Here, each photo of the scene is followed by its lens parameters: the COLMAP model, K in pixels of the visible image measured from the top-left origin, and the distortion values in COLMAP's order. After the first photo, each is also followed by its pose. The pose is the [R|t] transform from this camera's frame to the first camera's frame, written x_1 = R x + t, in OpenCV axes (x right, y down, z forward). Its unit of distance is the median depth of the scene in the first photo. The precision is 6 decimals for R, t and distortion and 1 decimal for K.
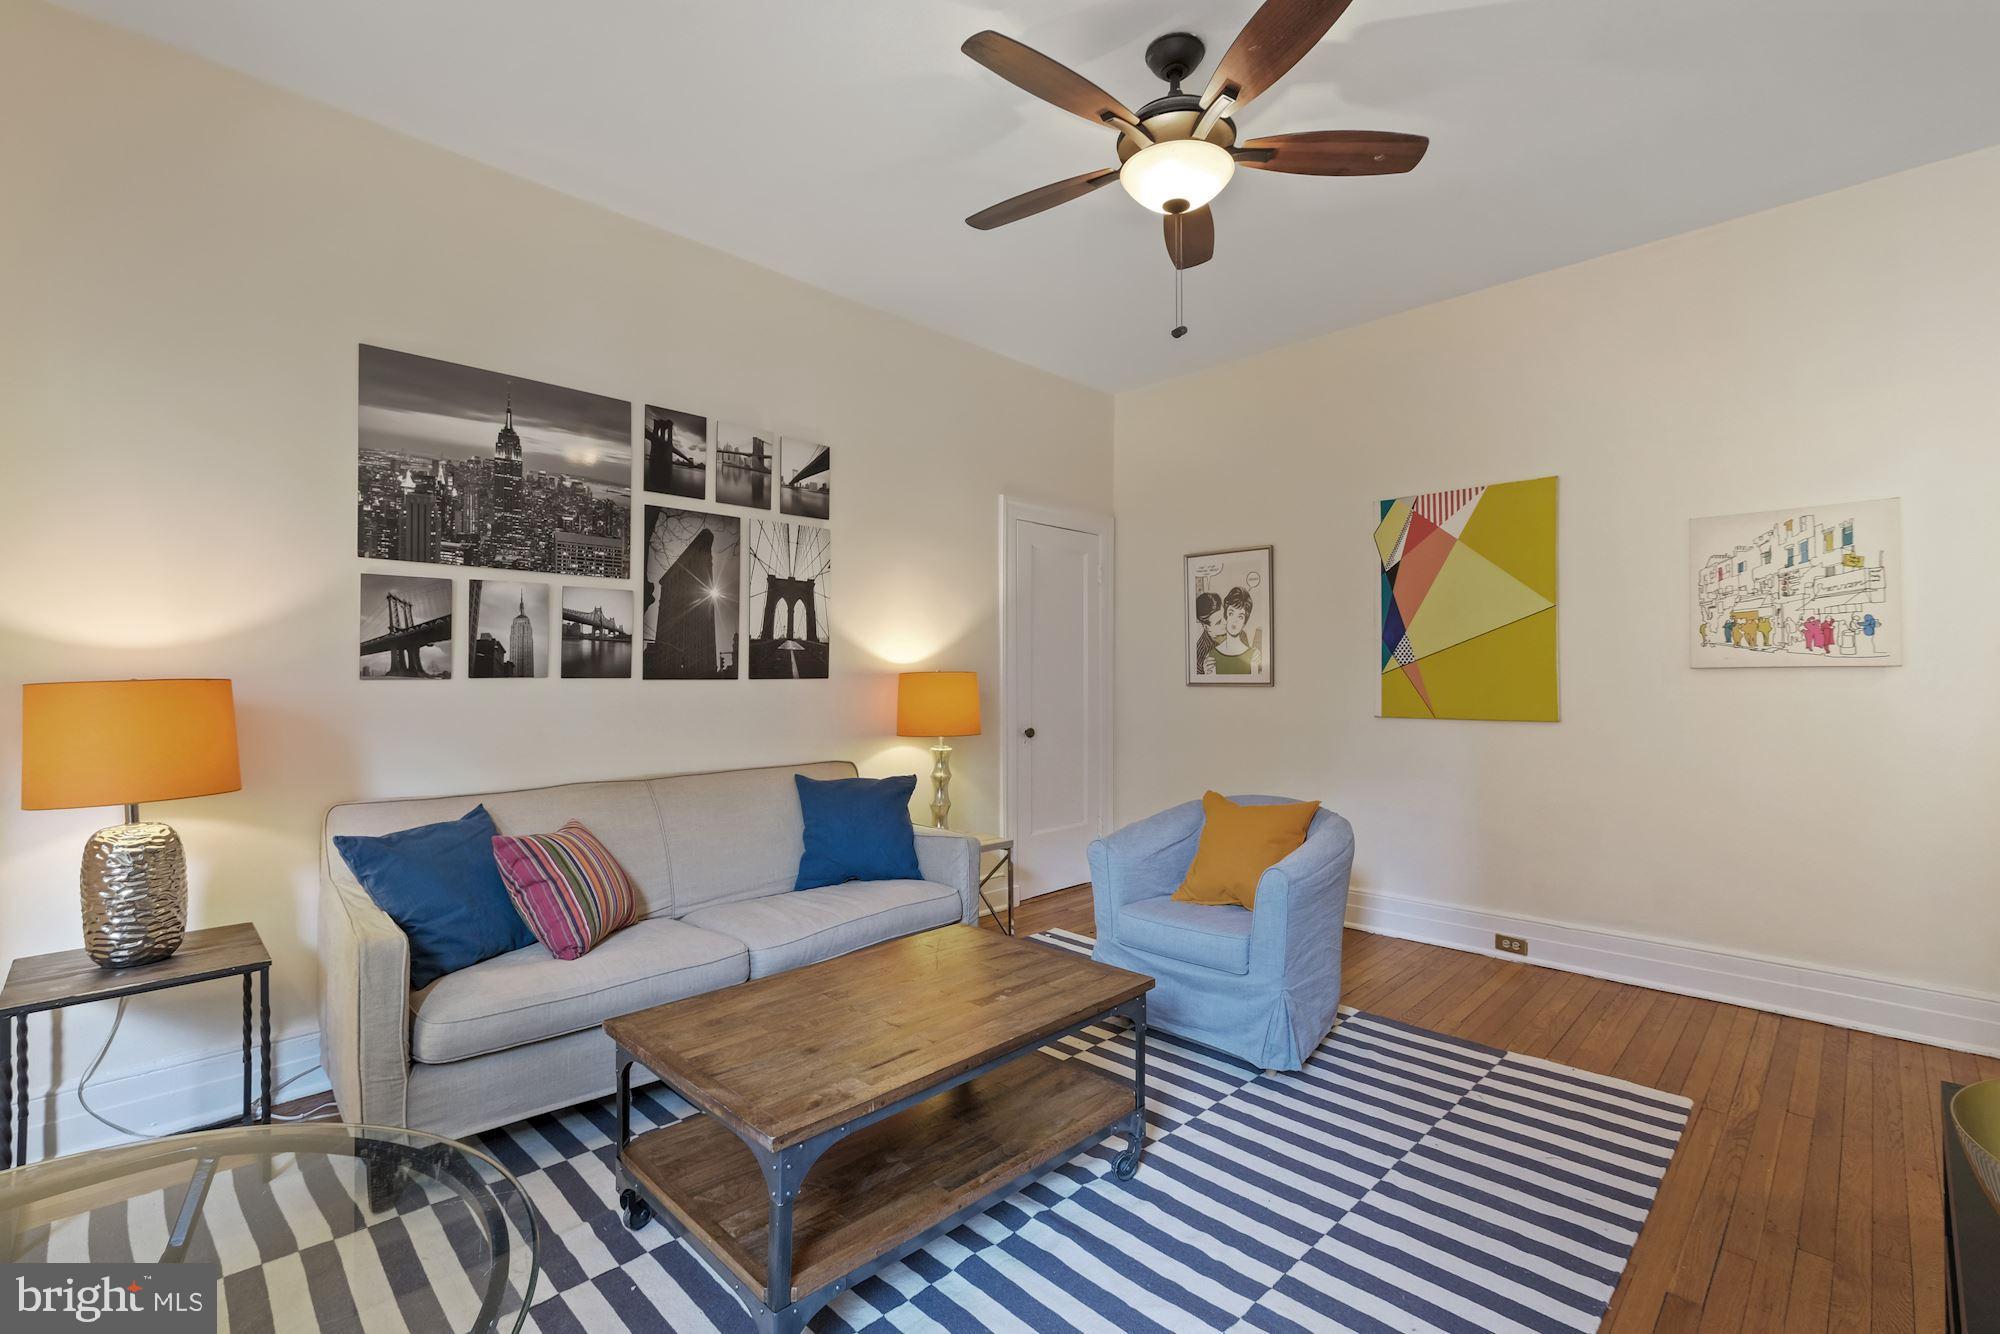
lens RADIAL K [[898.2, 0, 1010.5], [0, 898.2, 667.9], [0, 0, 1]] dist [-0.001331, -0.000076]
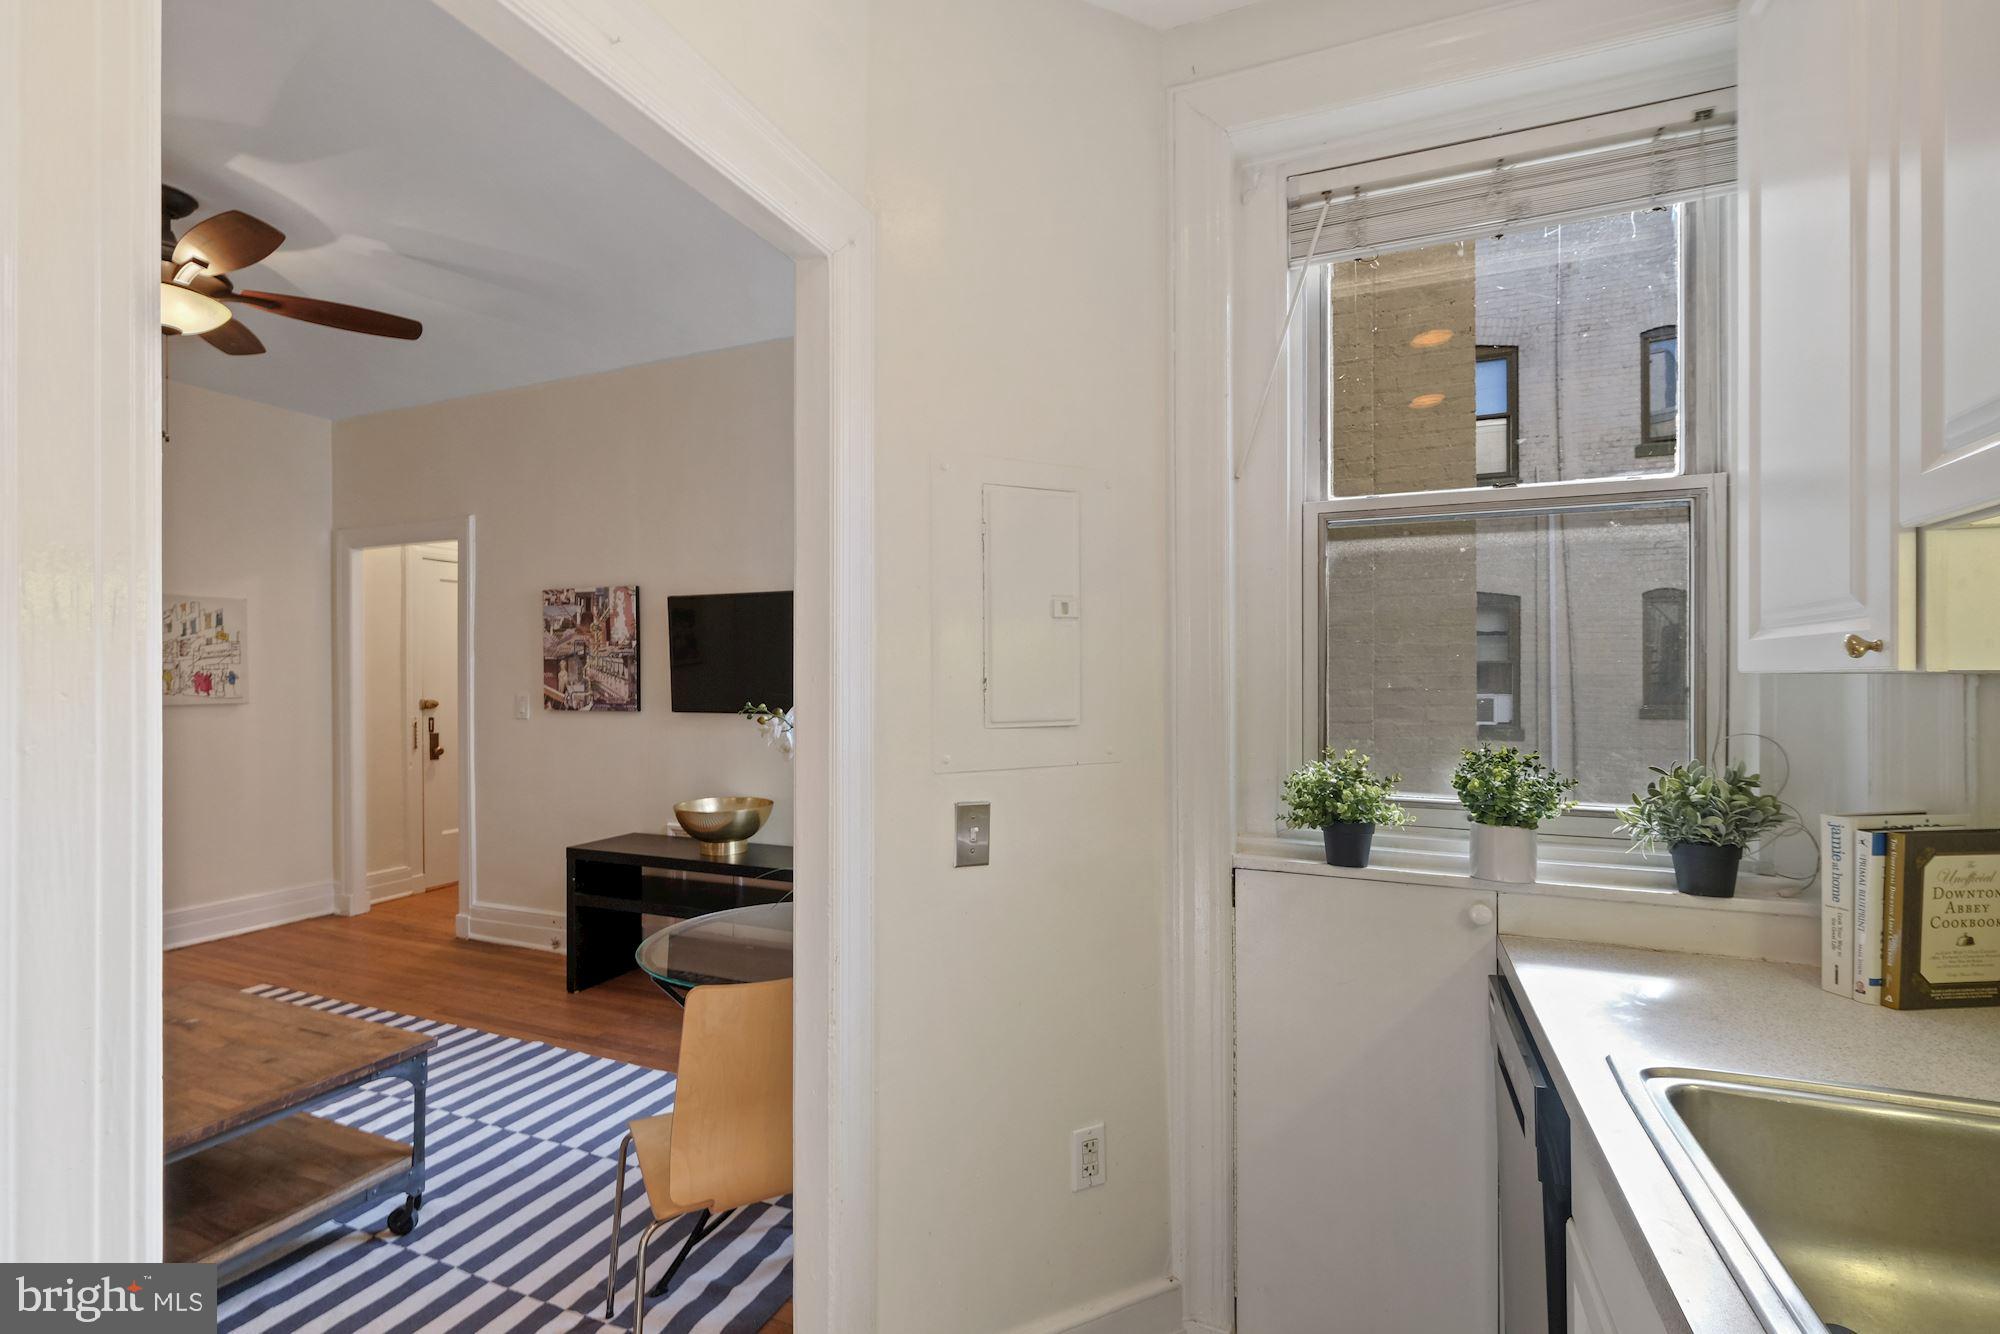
lens RADIAL K [[878.9, 0, 1013.3], [0, 878.9, 678.2], [0, 0, 1]] dist [-0.004027, -0.000620]
pose [[-0.386404, 0.003649, 0.922323, -0.947472], [-0.004999, 0.999969, -0.006051, -0.042516], [-0.922316, -0.006949, -0.386374, 0.311484]]
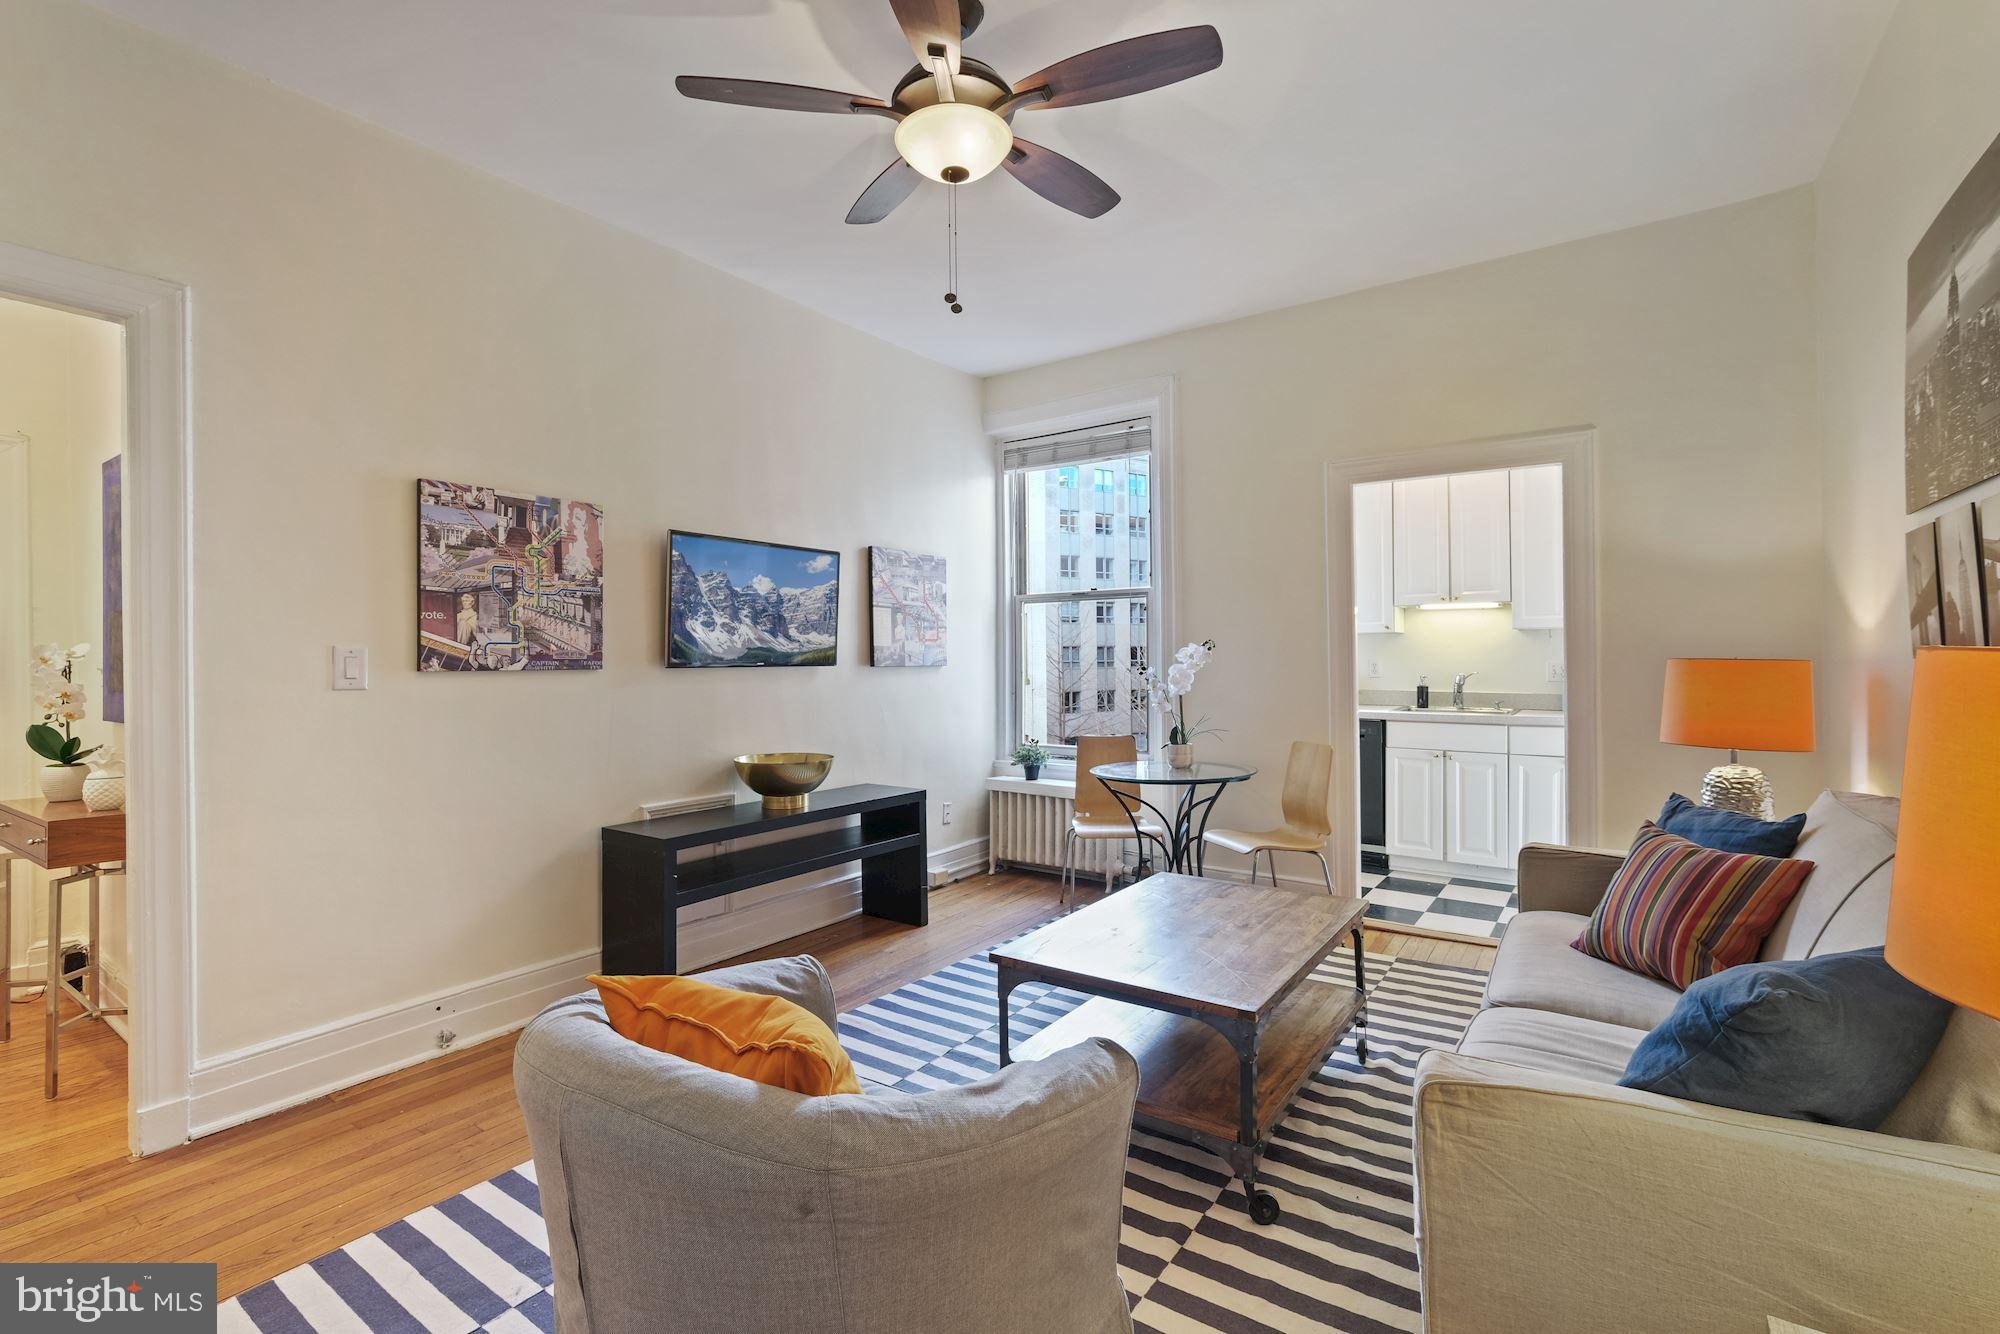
lens RADIAL K [[879.4, 0, 1005.3], [0, 879.4, 657.3], [0, 0, 1]] dist [-0.002092, -0.000062]
pose [[-0.985059, 0.012255, -0.171778, 0.218964], [0.014346, 0.999837, -0.010936, 0.007138], [0.171616, -0.013237, -0.985075, 1.418057]]
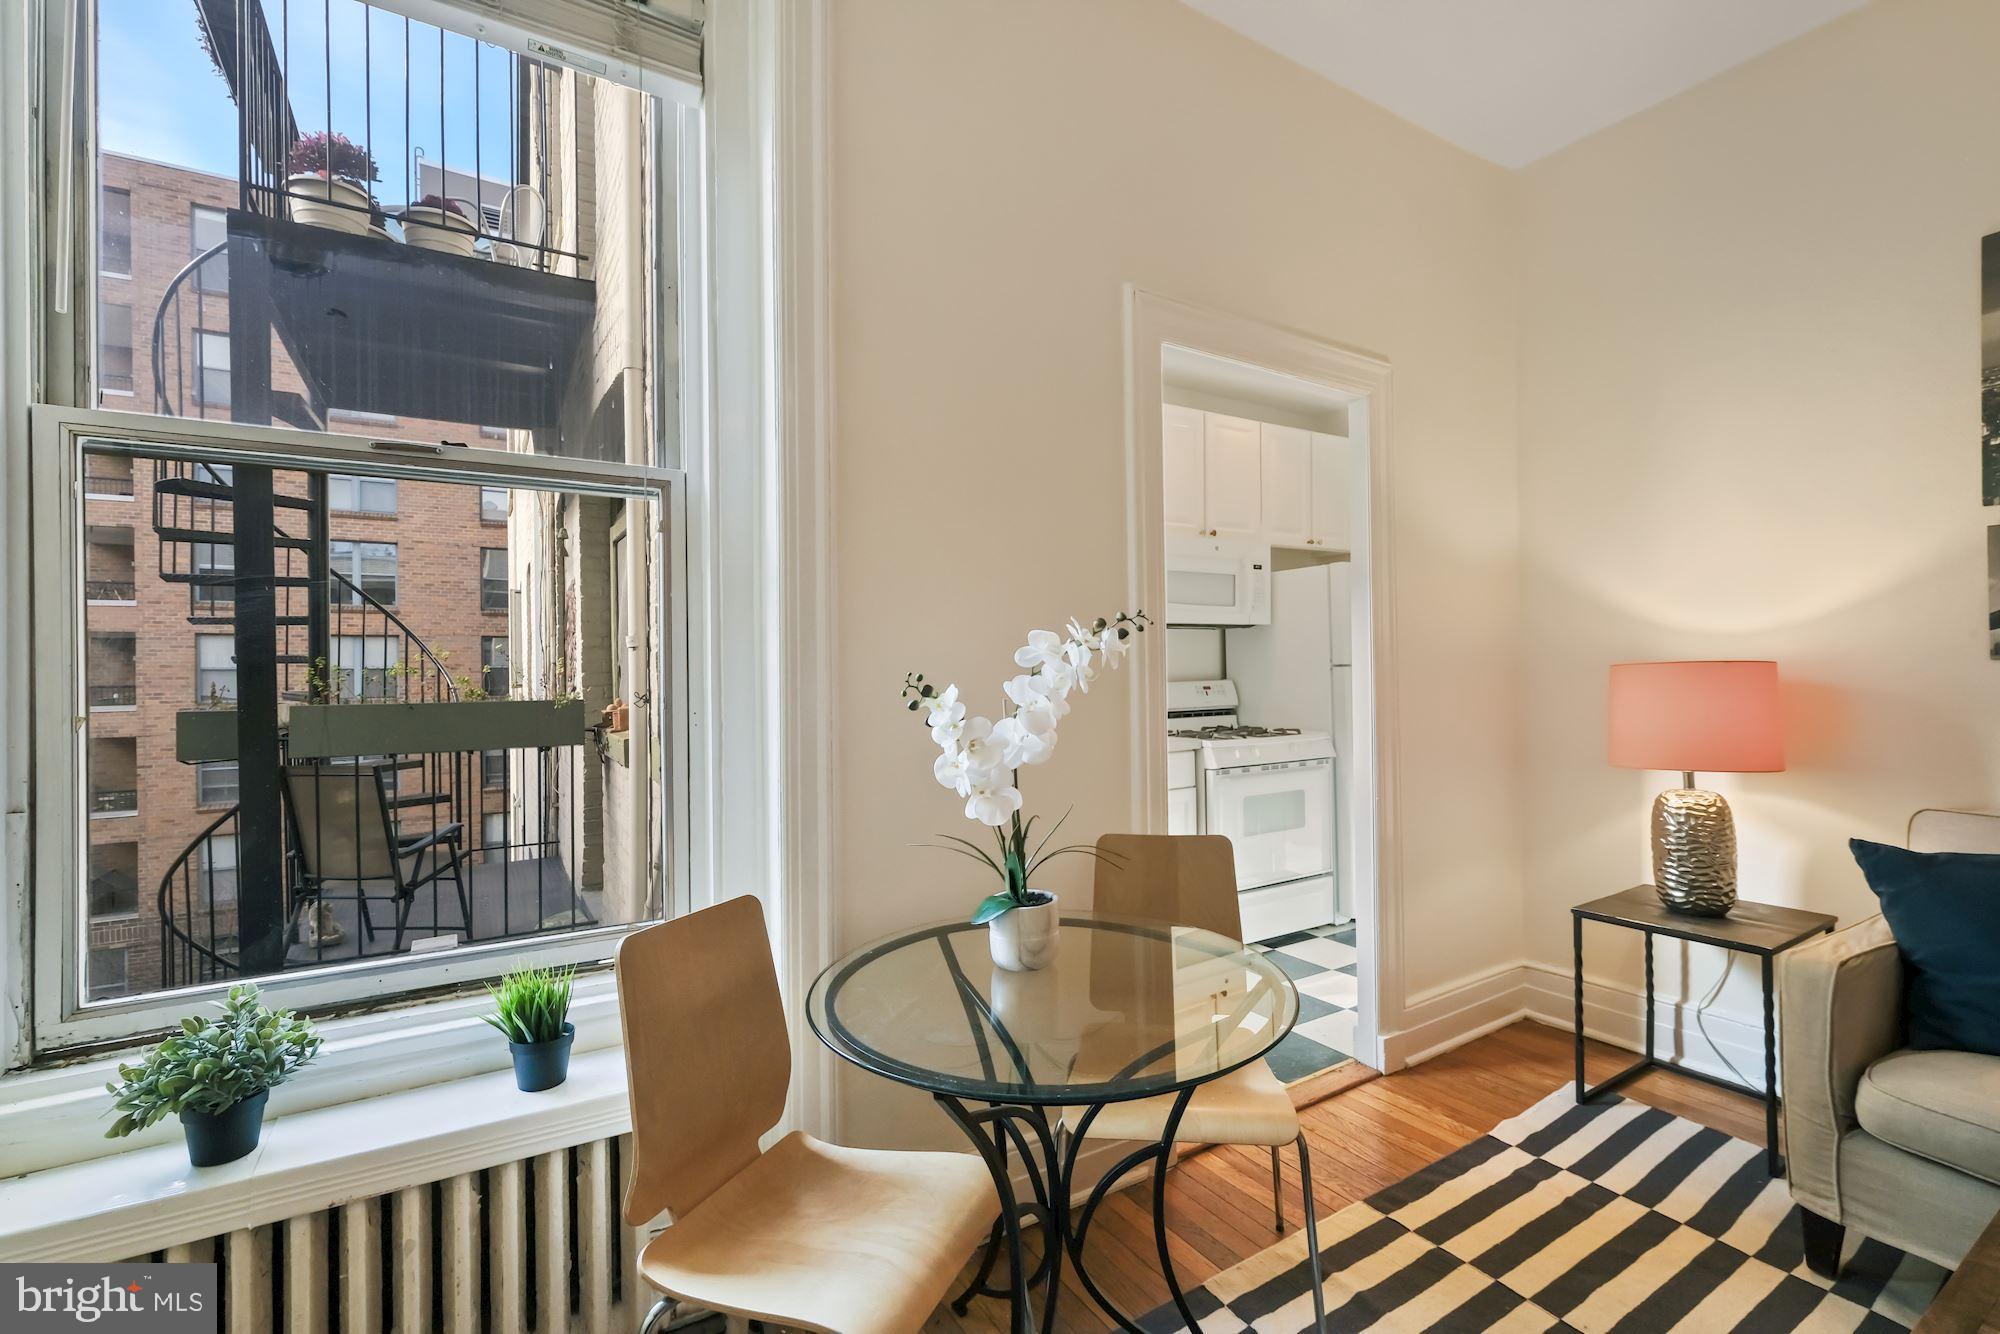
lens RADIAL K [[869.4, 0, 1010.4], [0, 869.4, 666.8], [0, 0, 1]] dist [-0.001061, 0.000458]
pose [[-0.235789, 0.002157, -0.971802, 0.192887], [0.019342, 0.999810, -0.002474, 0.003607], [0.971612, -0.019380, -0.235786, 0.288114]]
